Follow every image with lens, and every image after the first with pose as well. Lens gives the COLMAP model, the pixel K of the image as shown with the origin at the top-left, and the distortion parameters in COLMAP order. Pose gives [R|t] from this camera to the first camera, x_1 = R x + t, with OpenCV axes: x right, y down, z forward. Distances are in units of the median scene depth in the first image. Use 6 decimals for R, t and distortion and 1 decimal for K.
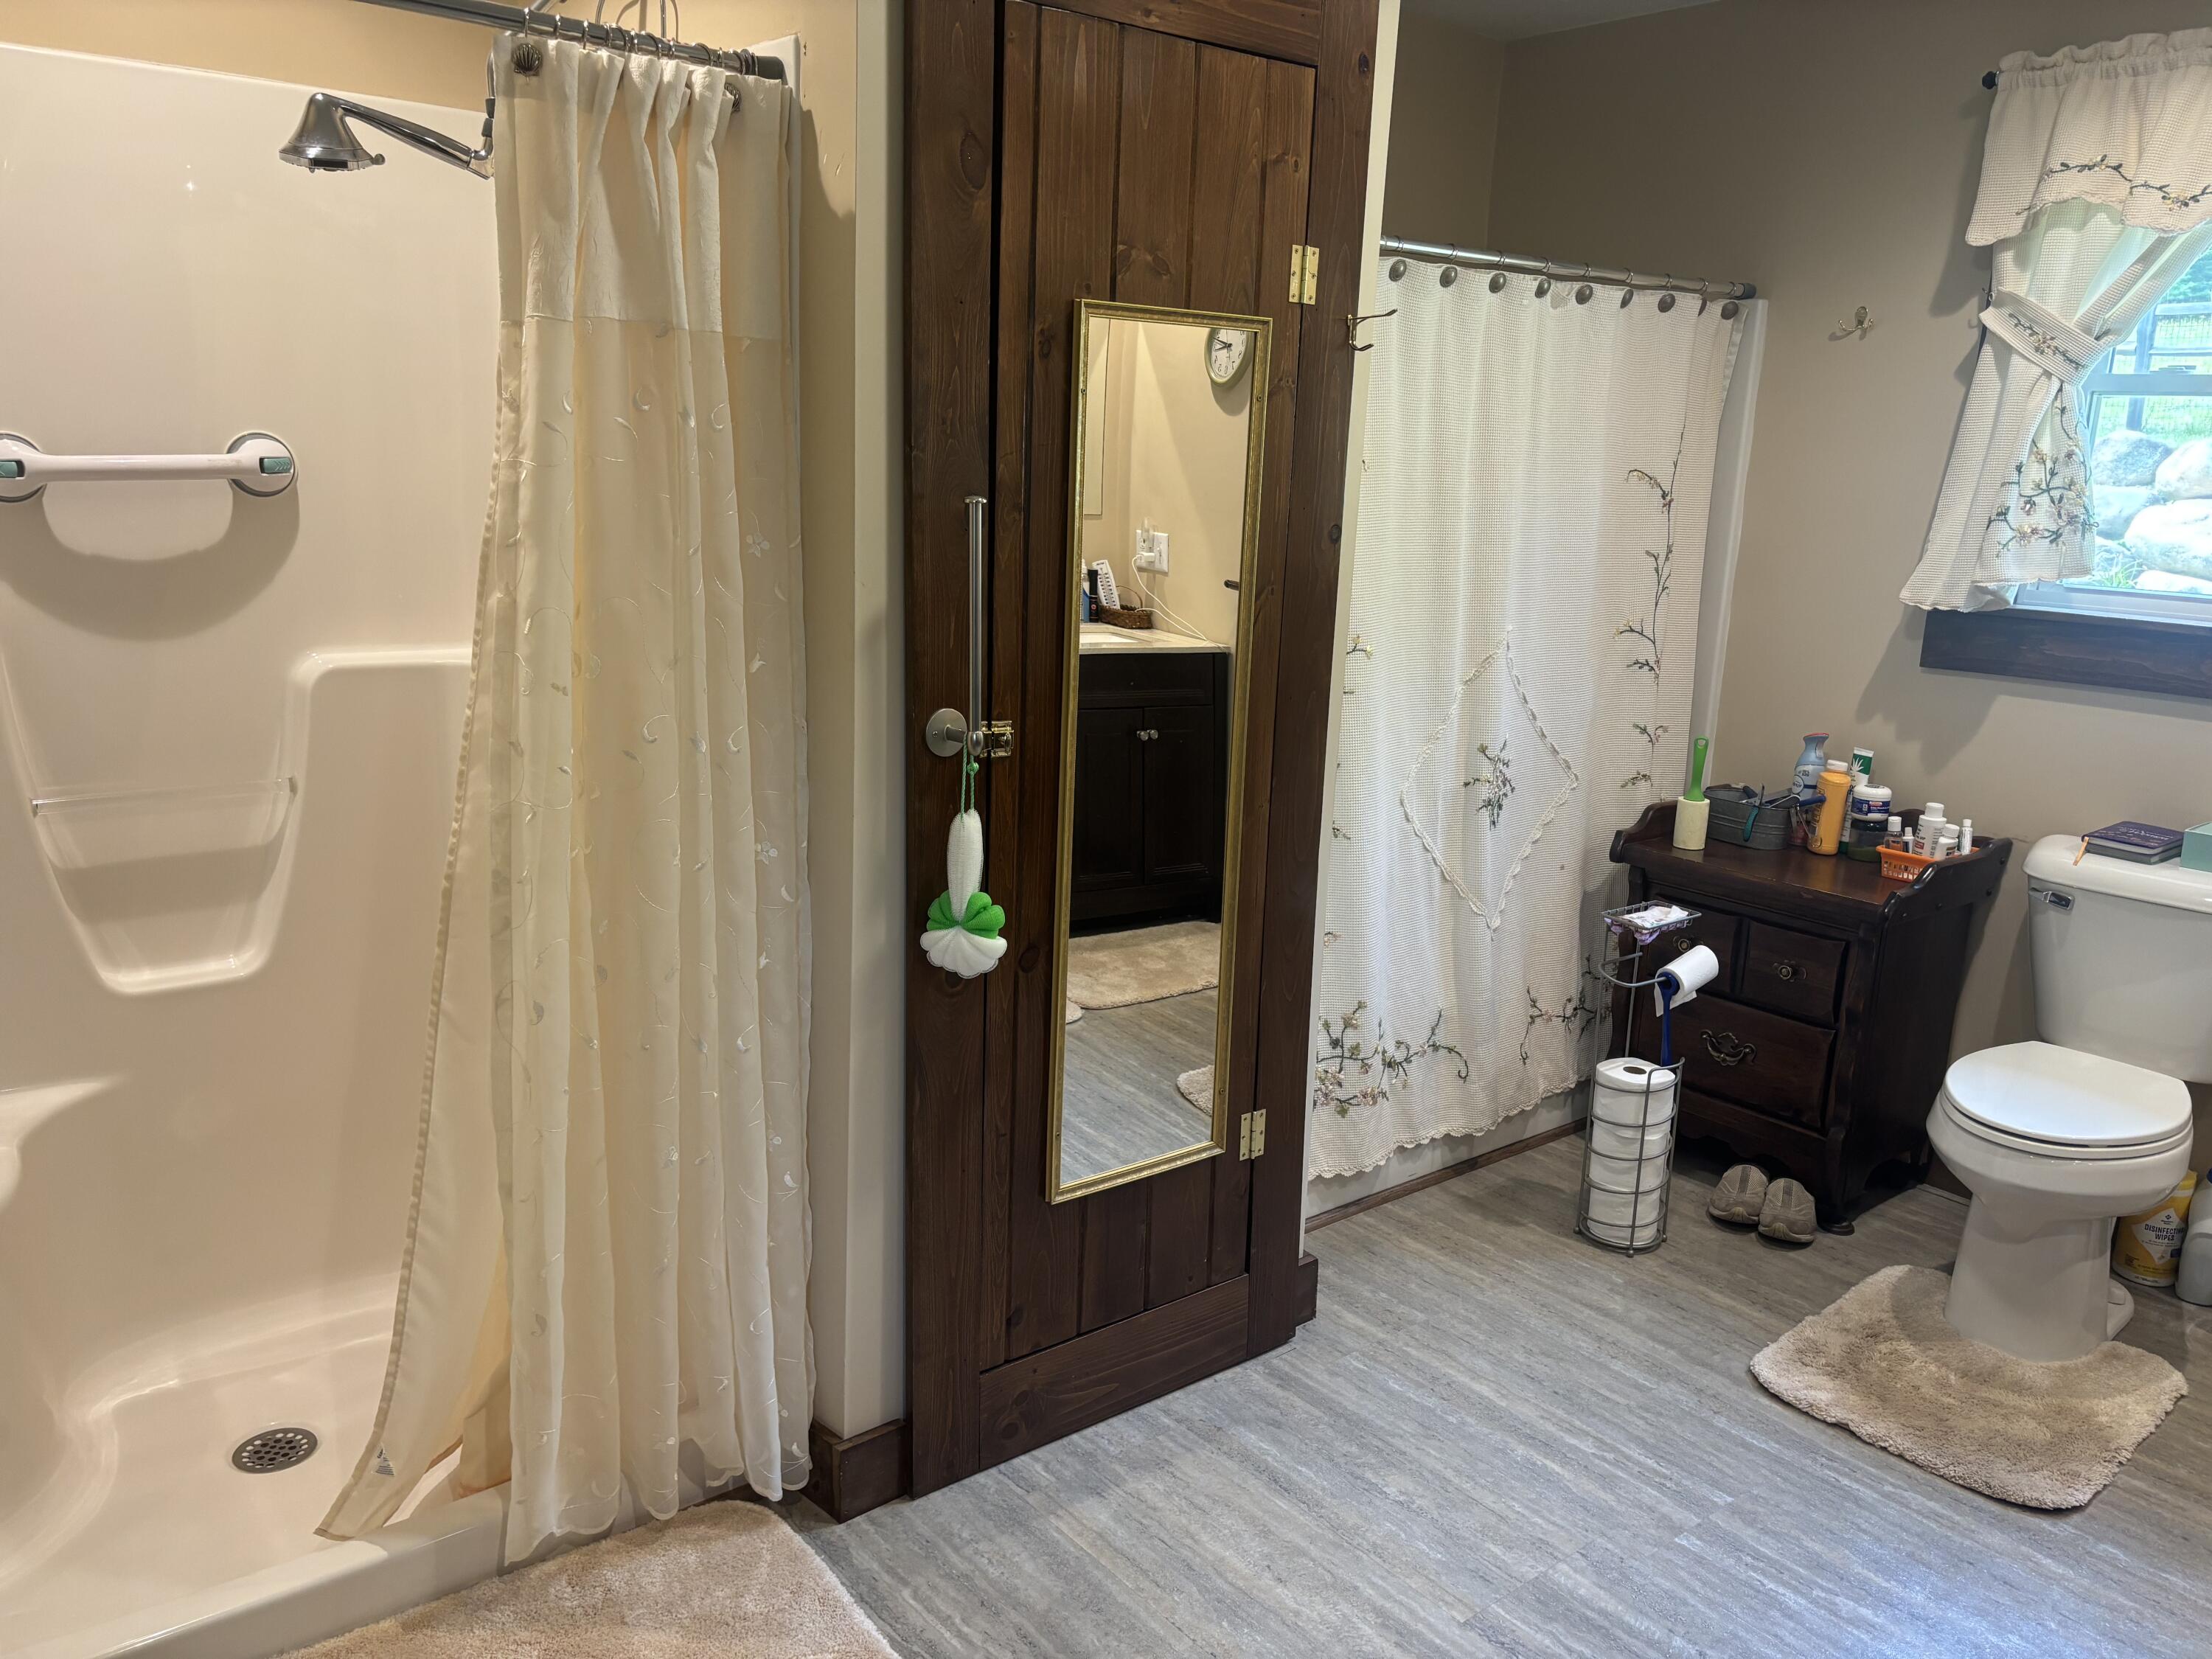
lens RADIAL K [[1670.5, 0, 1101.8], [0, 1670.5, 831.0], [0, 0, 1]] dist [0.039681, -0.034249]
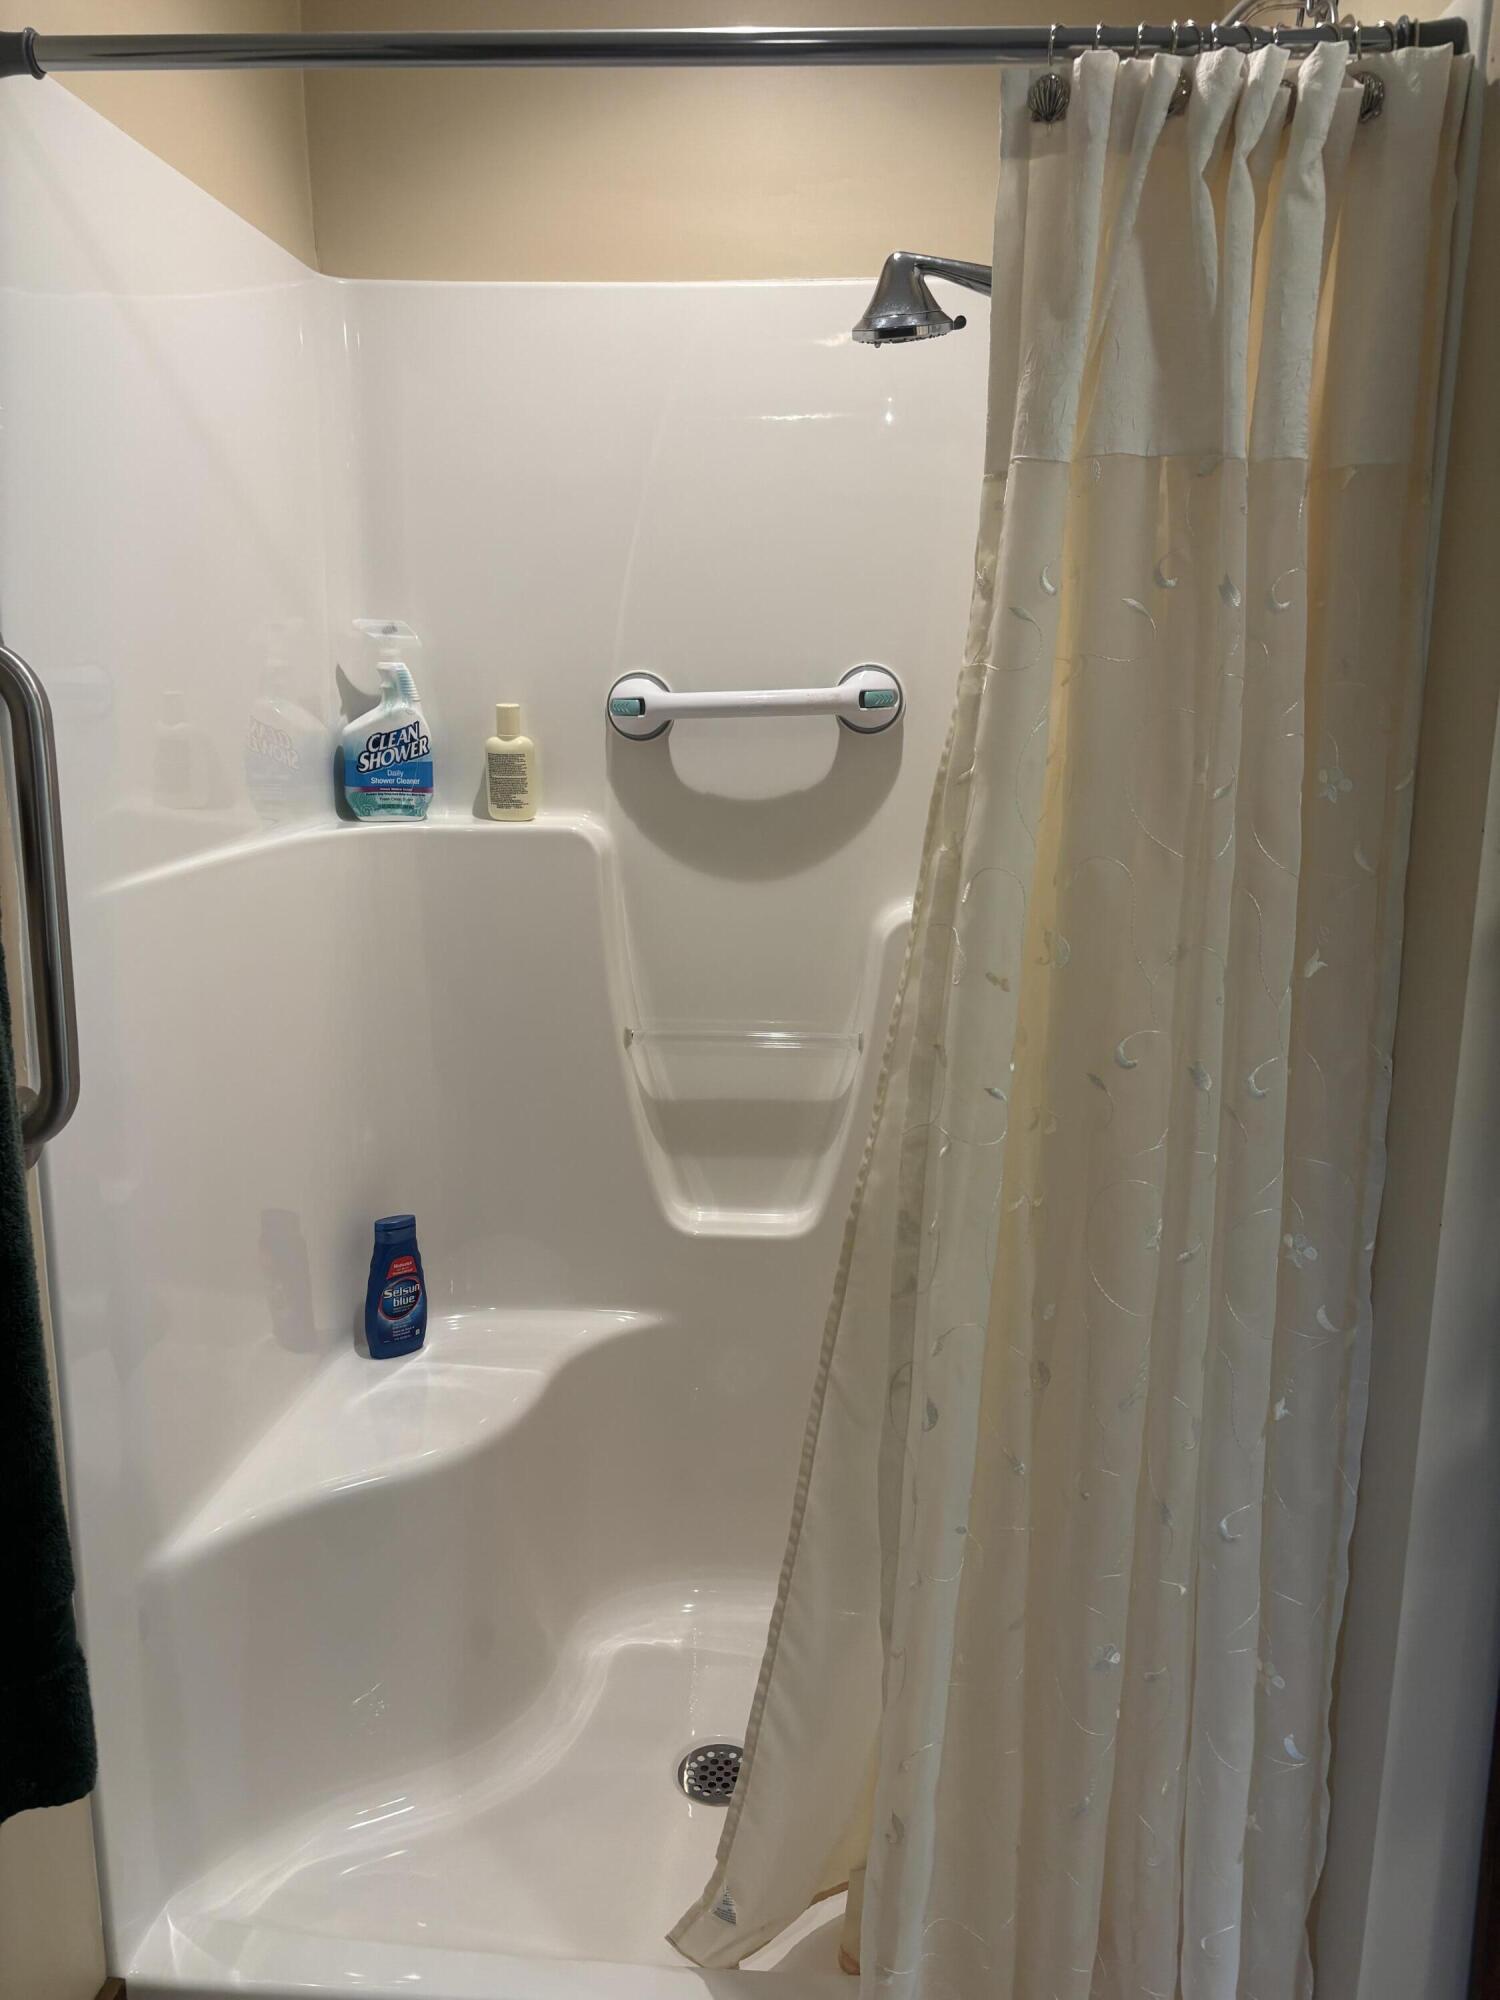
lens RADIAL K [[1510.4, 0, 742.4], [0, 1510.4, 982.9], [0, 0, 1]] dist [0.039681, -0.034249]
pose [[0.744902, 0.098736, -0.659827, 0.020116], [-0.130318, 0.991472, 0.001243, -0.067424], [0.654322, 0.085061, 0.751417, 0.425849]]
